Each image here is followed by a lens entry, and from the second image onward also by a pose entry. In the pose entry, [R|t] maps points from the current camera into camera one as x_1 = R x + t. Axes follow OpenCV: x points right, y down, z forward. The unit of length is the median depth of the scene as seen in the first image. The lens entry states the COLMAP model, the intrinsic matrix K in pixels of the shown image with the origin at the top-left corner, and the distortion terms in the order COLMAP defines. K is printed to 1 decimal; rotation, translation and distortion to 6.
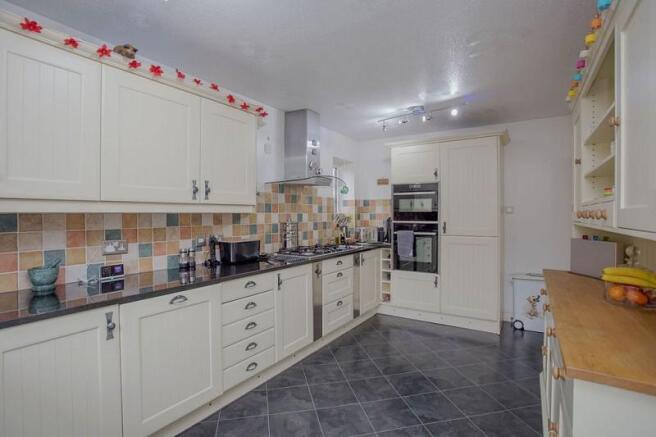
lens RADIAL K [[327.2, 0, 328.7], [0, 327.2, 214.8], [0, 0, 1]] dist [-0.002576, 0.000314]
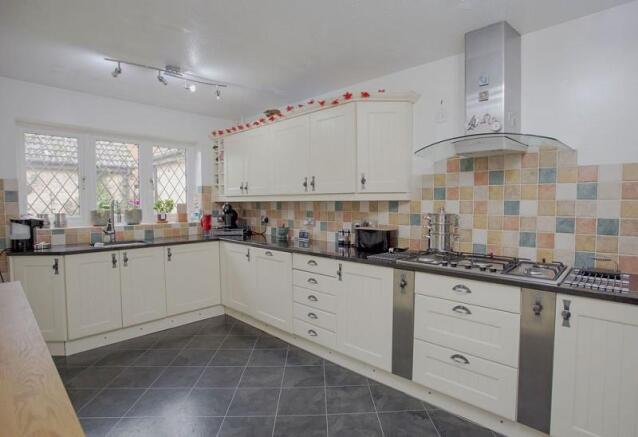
lens RADIAL K [[326.1, 0, 316.9], [0, 326.1, 217.0], [0, 0, 1]] dist [-0.003056, -0.000449]
pose [[-0.170127, 0.048934, -0.984206, 0.875212], [0.000161, 0.998768, 0.049630, -0.005941], [0.985422, 0.008285, -0.169925, 1.198195]]
